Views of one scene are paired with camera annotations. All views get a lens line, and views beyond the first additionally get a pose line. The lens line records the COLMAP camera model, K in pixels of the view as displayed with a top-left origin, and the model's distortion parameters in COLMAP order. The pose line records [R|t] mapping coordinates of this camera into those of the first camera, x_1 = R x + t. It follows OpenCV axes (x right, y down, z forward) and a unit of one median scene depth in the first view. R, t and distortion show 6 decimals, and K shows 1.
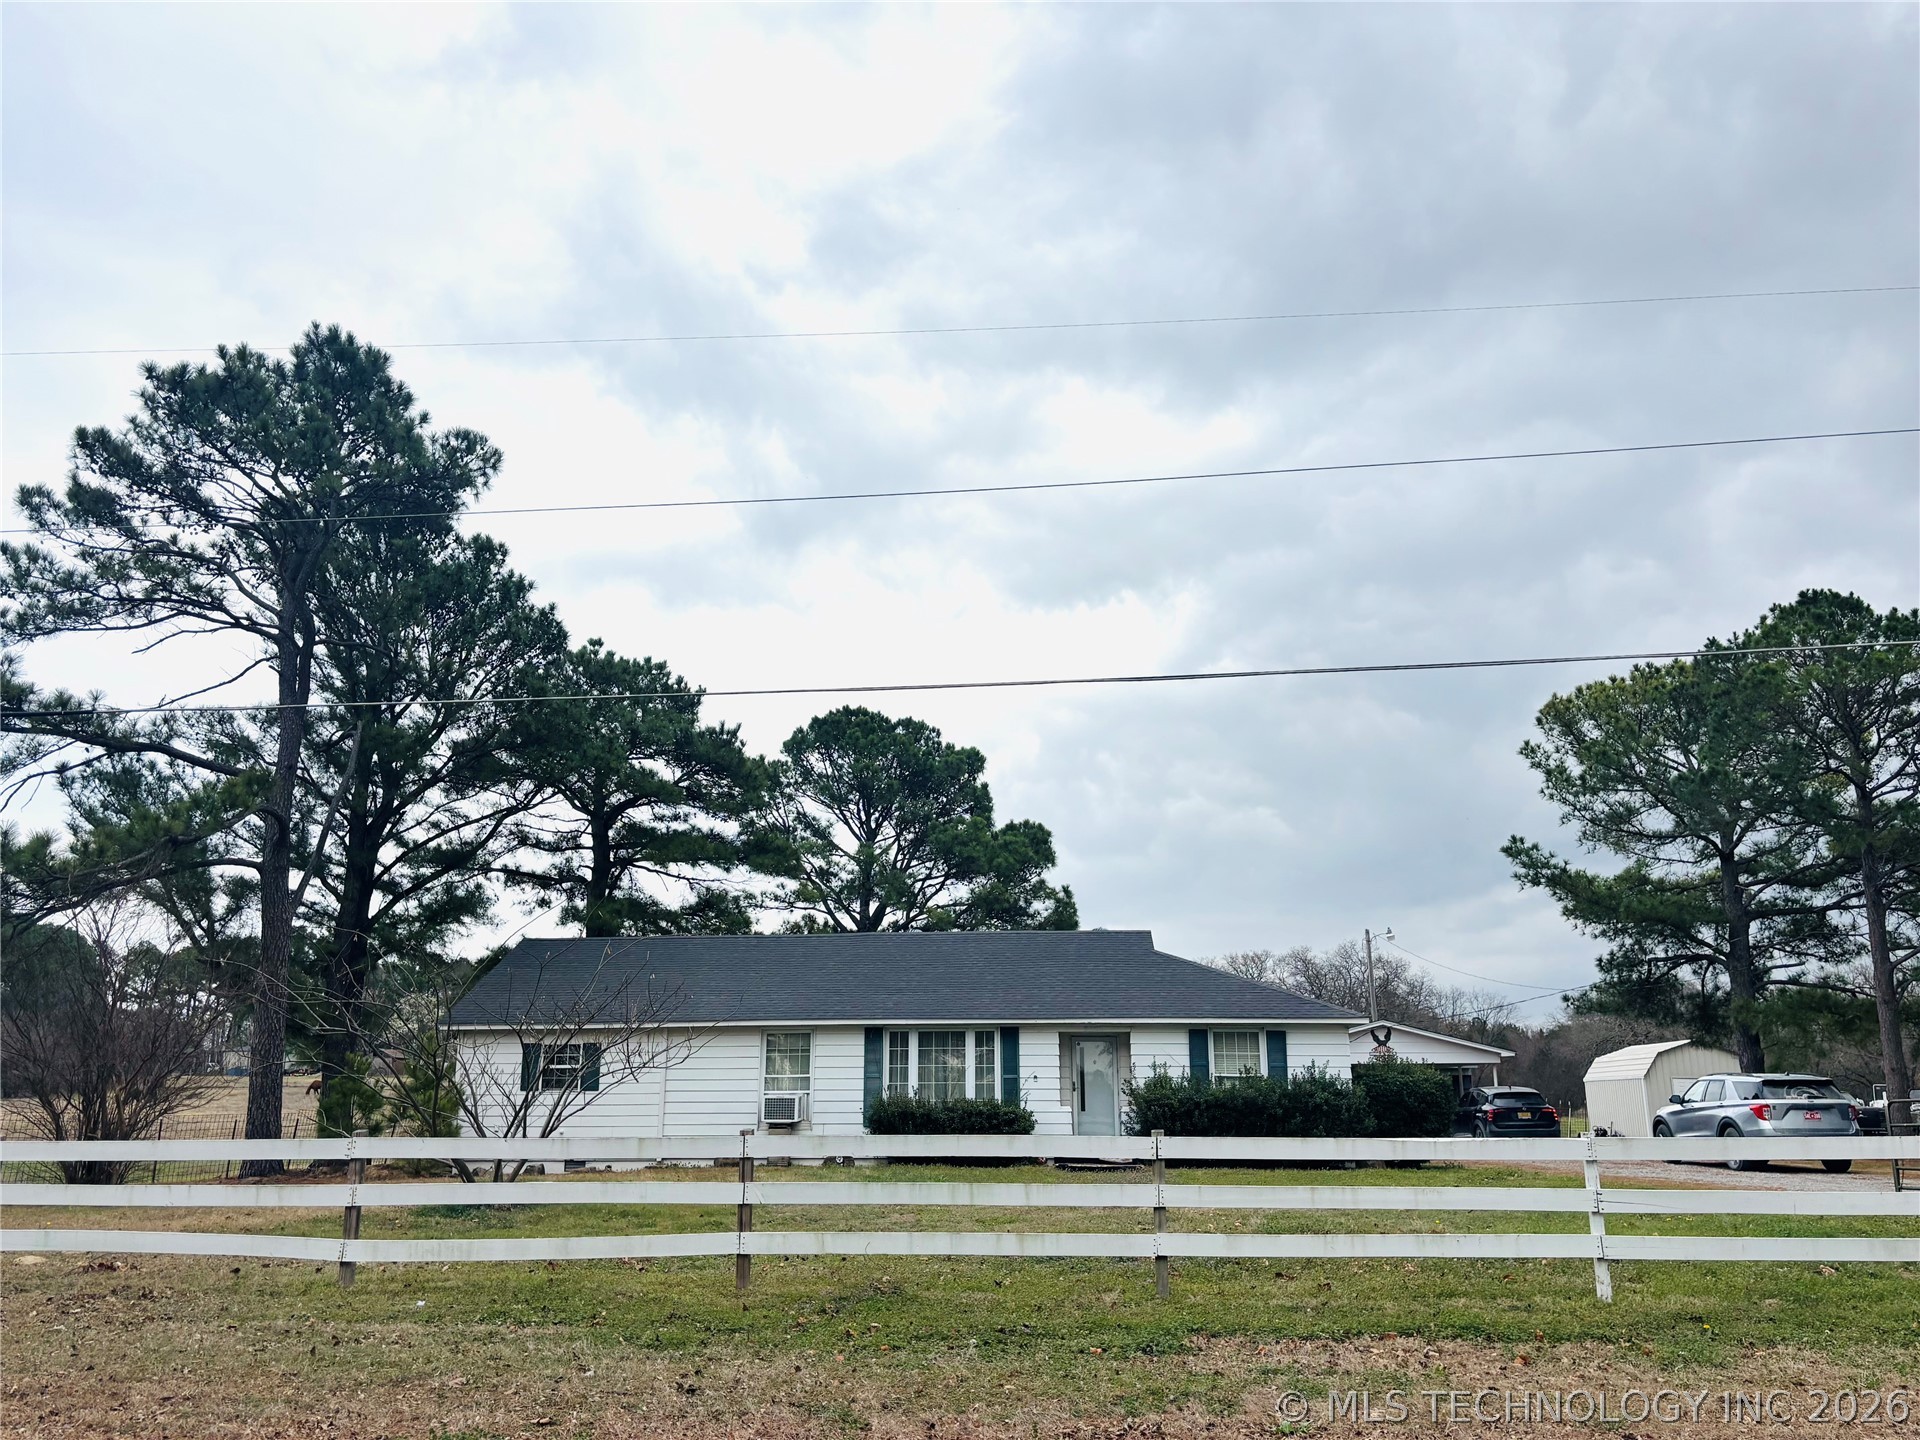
lens RADIAL K [[1454.6, 0, 949.1], [0, 1454.6, 736.0], [0, 0, 1]] dist [0.059812, -0.011911]
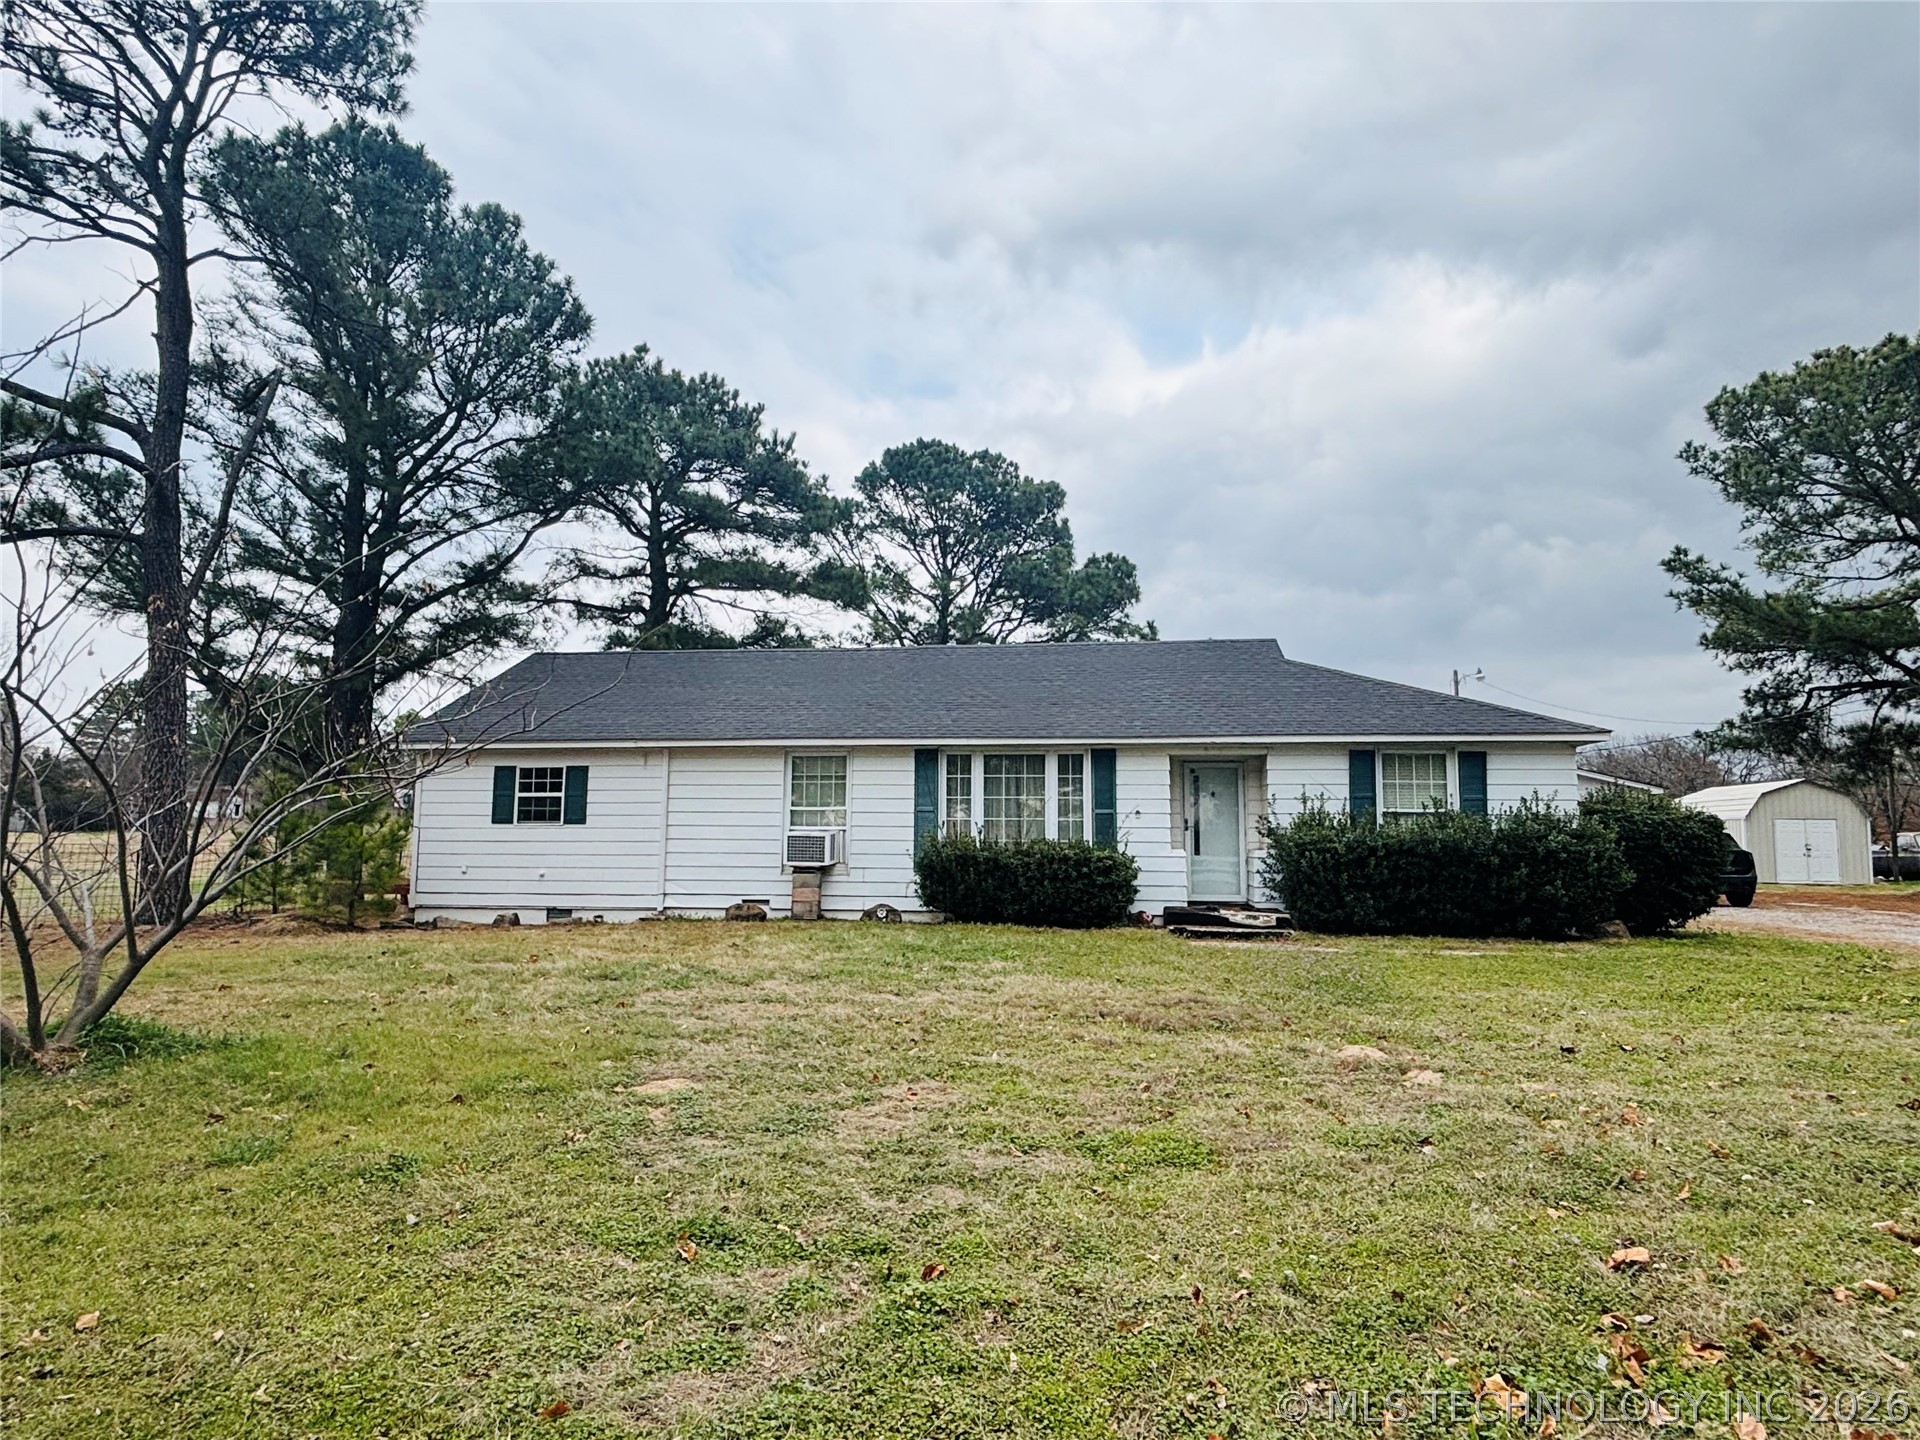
lens RADIAL K [[1116.9, 0, 941.5], [0, 1116.9, 707.2], [0, 0, 1]] dist [0.020884, -0.002949]
pose [[0.996831, -0.000945, -0.079545, 0.002362], [0.011312, 0.991452, 0.129977, 0.070504], [0.078742, -0.130465, 0.988321, 0.291654]]
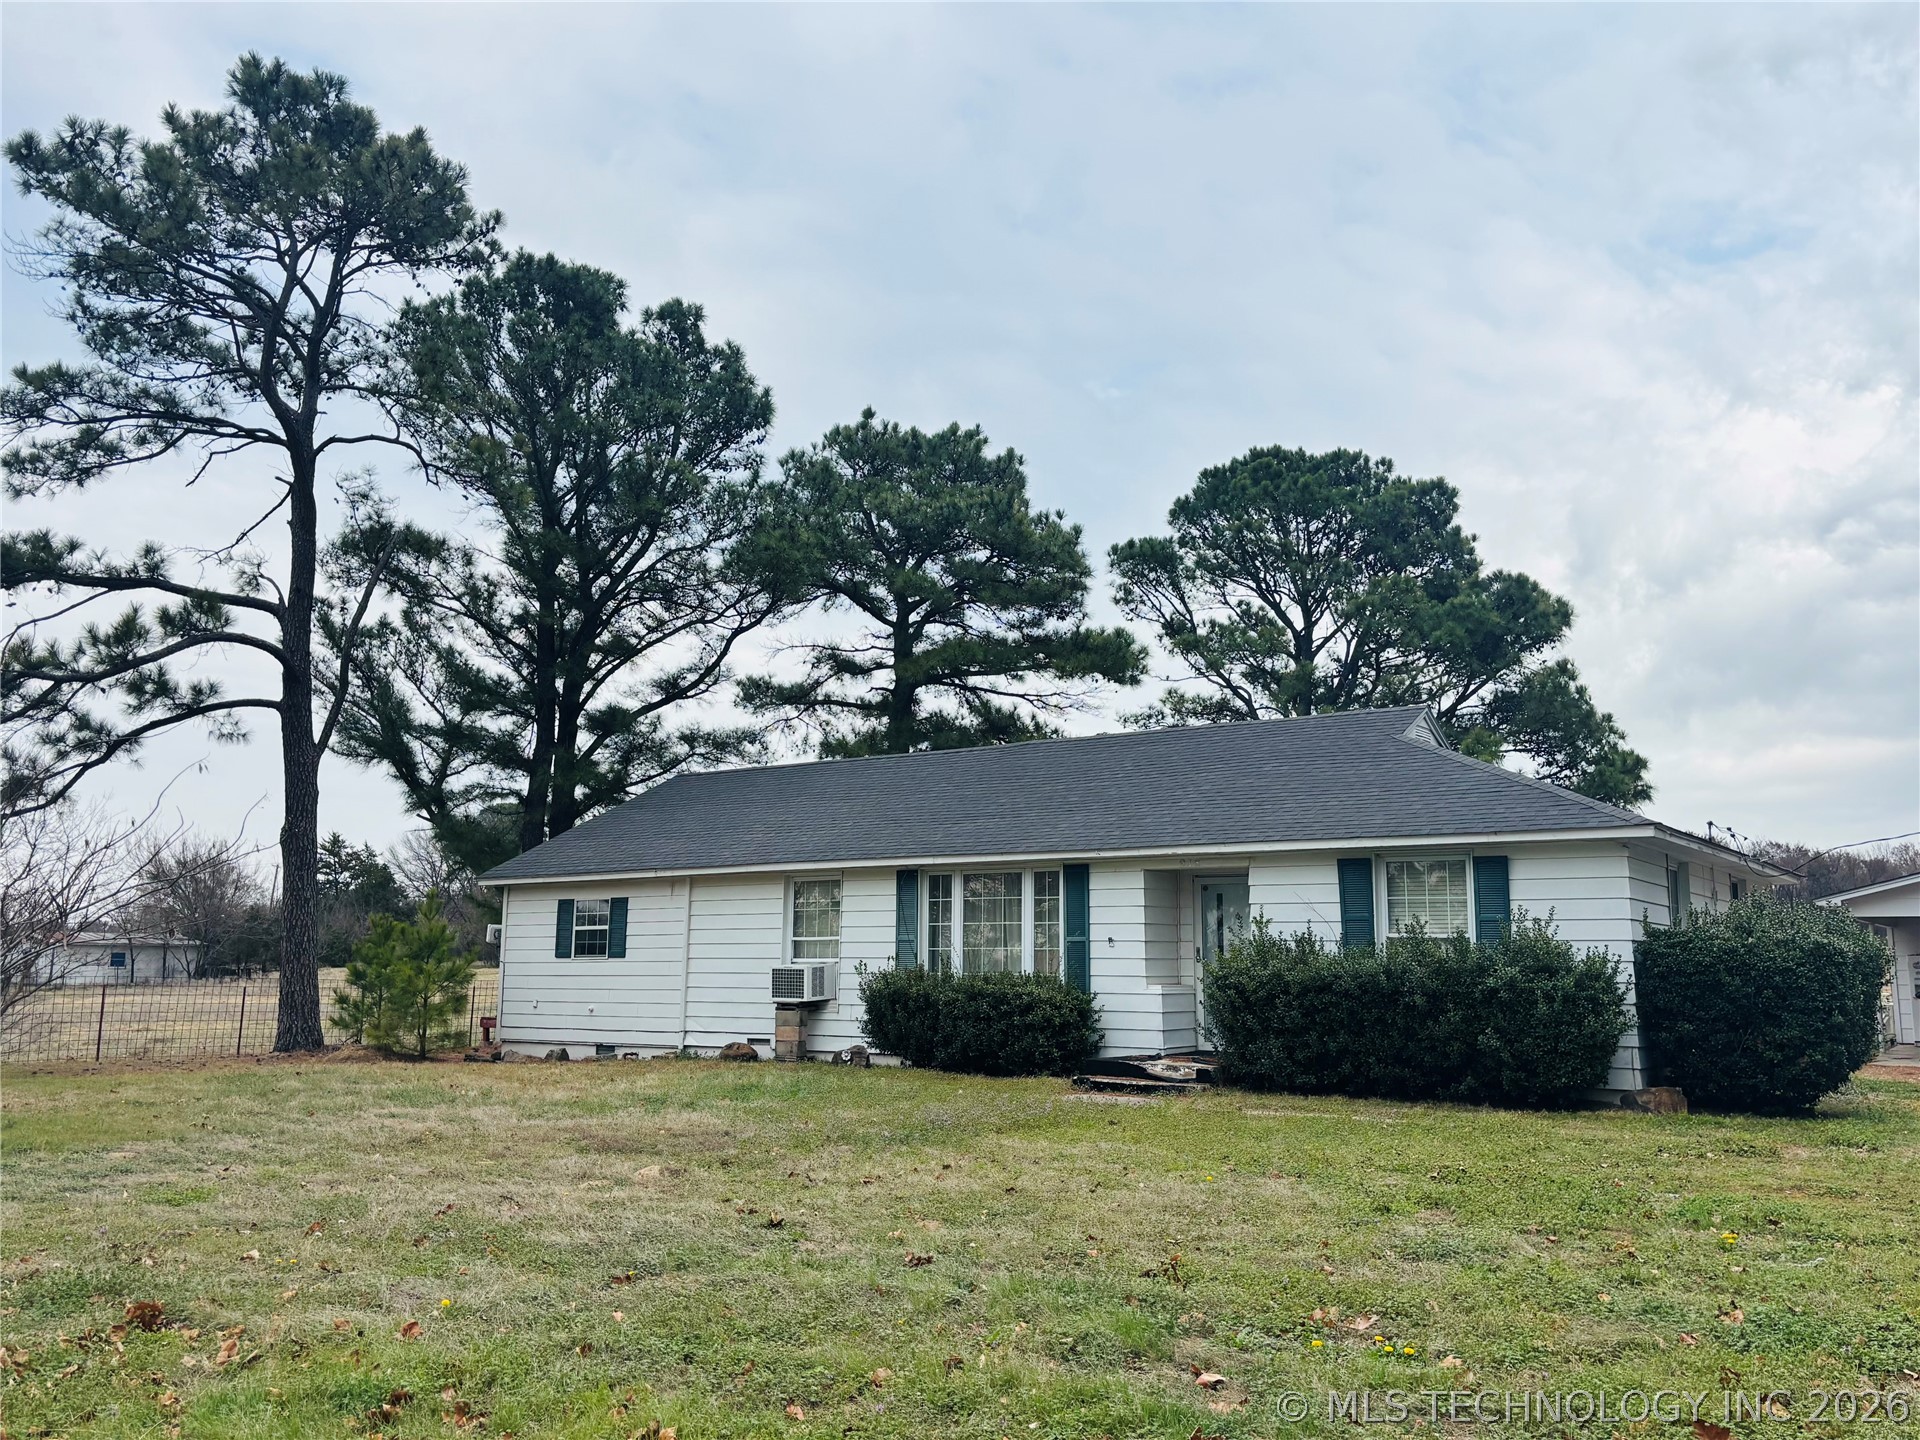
lens RADIAL K [[1566.8, 0, 948.1], [0, 1566.8, 719.3], [0, 0, 1]] dist [0.091079, -0.000152]
pose [[0.845311, -0.076130, -0.528824, 0.251582], [0.121602, 0.991233, 0.051679, 0.065148], [0.520253, -0.107991, 0.847157, 0.272482]]
